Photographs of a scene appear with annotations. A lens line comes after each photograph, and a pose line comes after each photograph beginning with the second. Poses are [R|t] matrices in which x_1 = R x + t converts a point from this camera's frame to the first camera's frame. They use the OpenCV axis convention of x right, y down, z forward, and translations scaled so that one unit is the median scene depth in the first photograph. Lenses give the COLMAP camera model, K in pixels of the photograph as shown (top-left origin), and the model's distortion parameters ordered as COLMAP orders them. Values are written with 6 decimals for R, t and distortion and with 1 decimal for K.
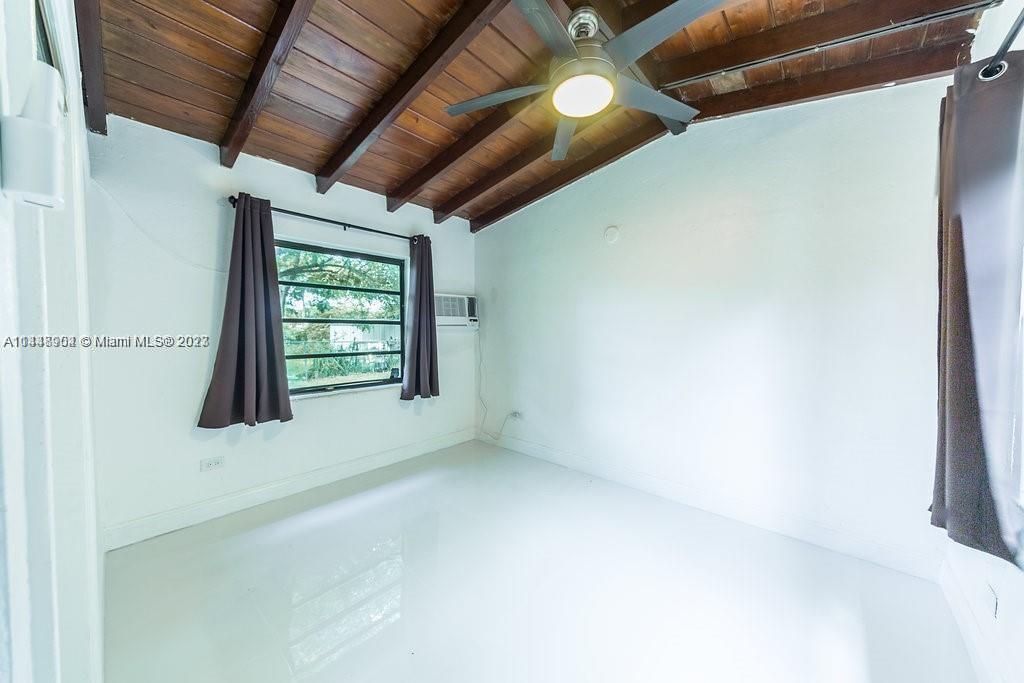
lens RADIAL K [[355.8, 0, 515.1], [0, 355.8, 342.2], [0, 0, 1]] dist [0.003665, 0.000111]
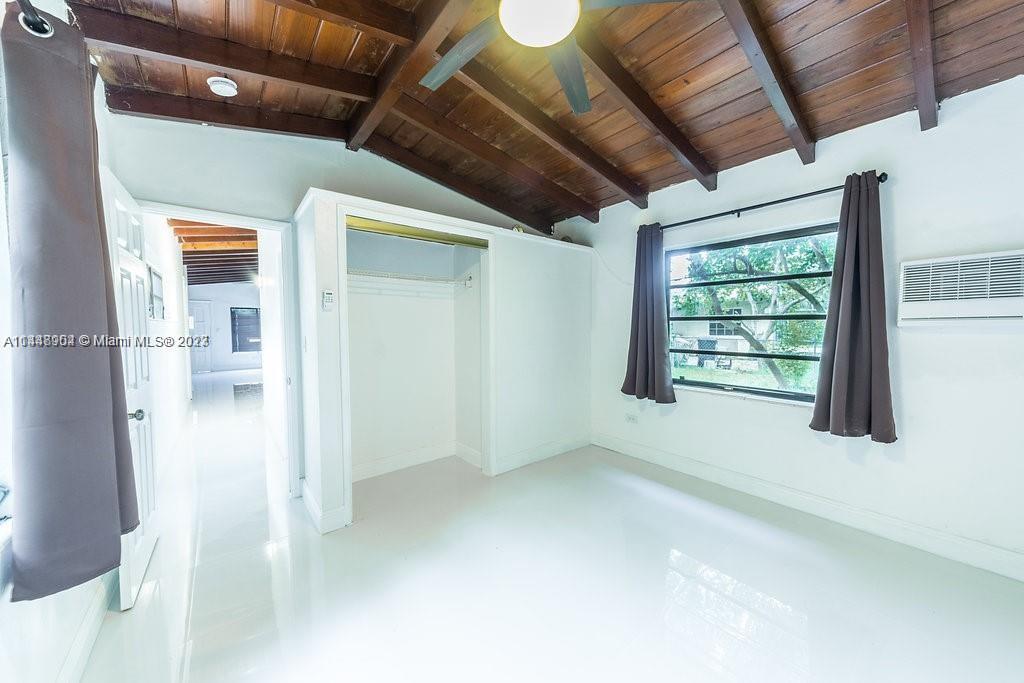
lens RADIAL K [[355.8, 0, 515.1], [0, 355.8, 342.2], [0, 0, 1]] dist [0.003665, 0.000111]
pose [[-0.158765, 0.045357, -0.986274, 0.552005], [-0.032490, 0.998163, 0.051134, -0.025949], [0.986782, 0.040162, -0.156999, 0.631120]]
